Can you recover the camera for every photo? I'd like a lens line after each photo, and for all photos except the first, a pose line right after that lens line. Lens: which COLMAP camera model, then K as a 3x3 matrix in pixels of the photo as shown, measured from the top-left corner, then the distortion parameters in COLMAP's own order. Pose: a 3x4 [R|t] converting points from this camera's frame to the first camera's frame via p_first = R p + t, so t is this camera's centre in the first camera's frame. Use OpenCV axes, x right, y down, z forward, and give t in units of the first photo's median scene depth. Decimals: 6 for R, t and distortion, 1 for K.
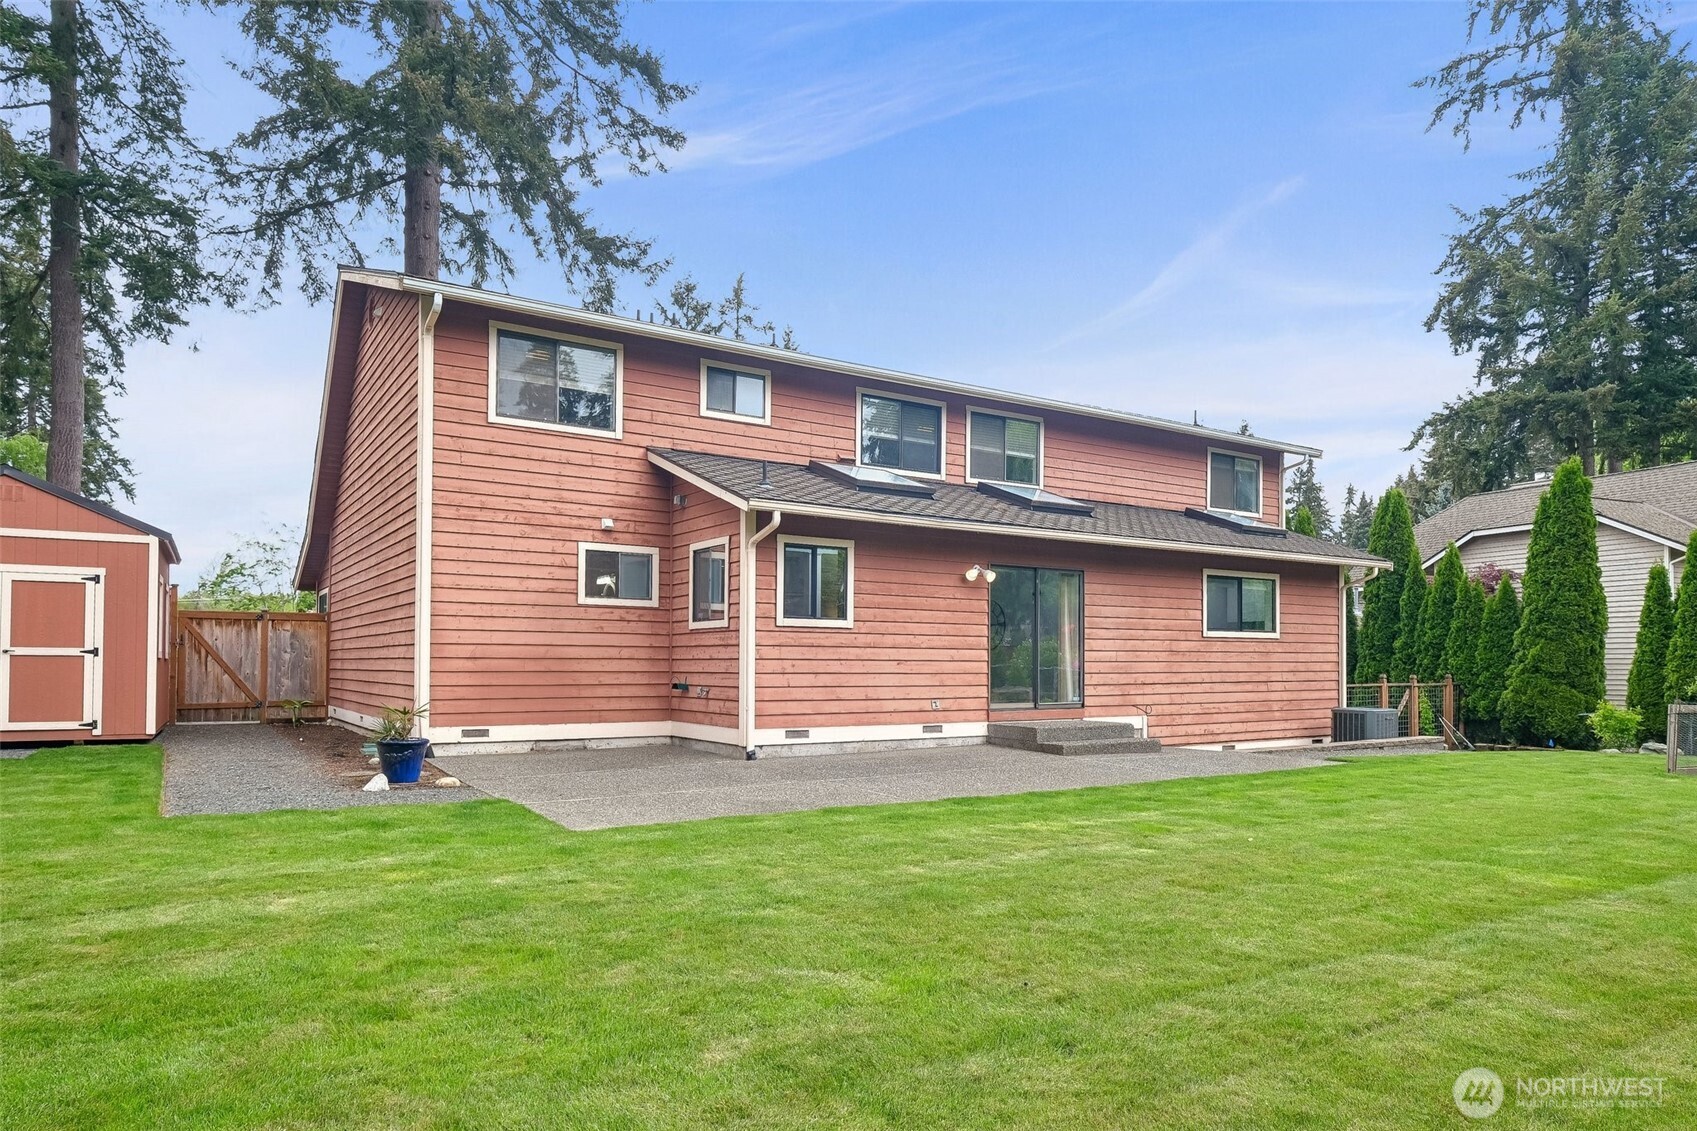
lens RADIAL K [[1037.5, 0, 847.3], [0, 1037.5, 633.2], [0, 0, 1]] dist [-0.001239, -0.000253]
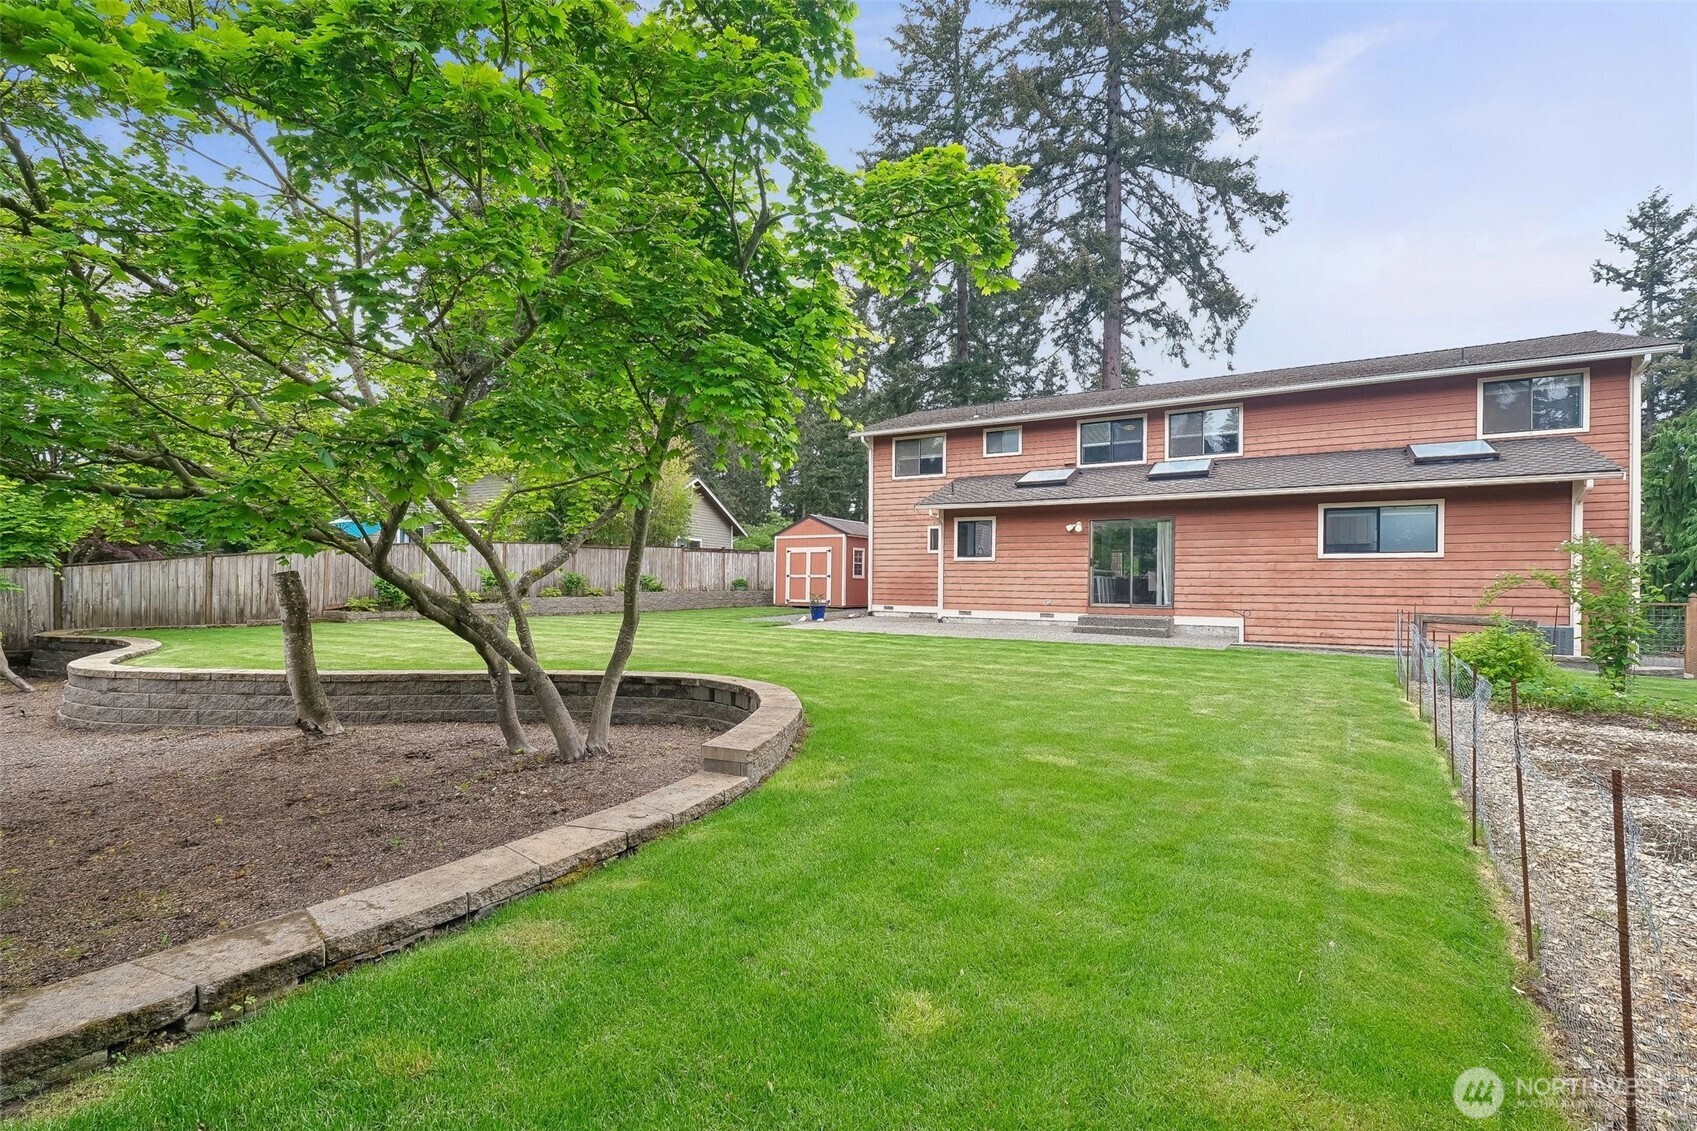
lens RADIAL K [[745.3, 0, 848.5], [0, 745.3, 565.5], [0, 0, 1]] dist [-0.000142, 0.000151]
pose [[0.455751, -0.020968, -0.889860, 1.050251], [0.016042, 0.999754, -0.015341, 0.019464], [0.889963, -0.007283, 0.455975, 0.102546]]
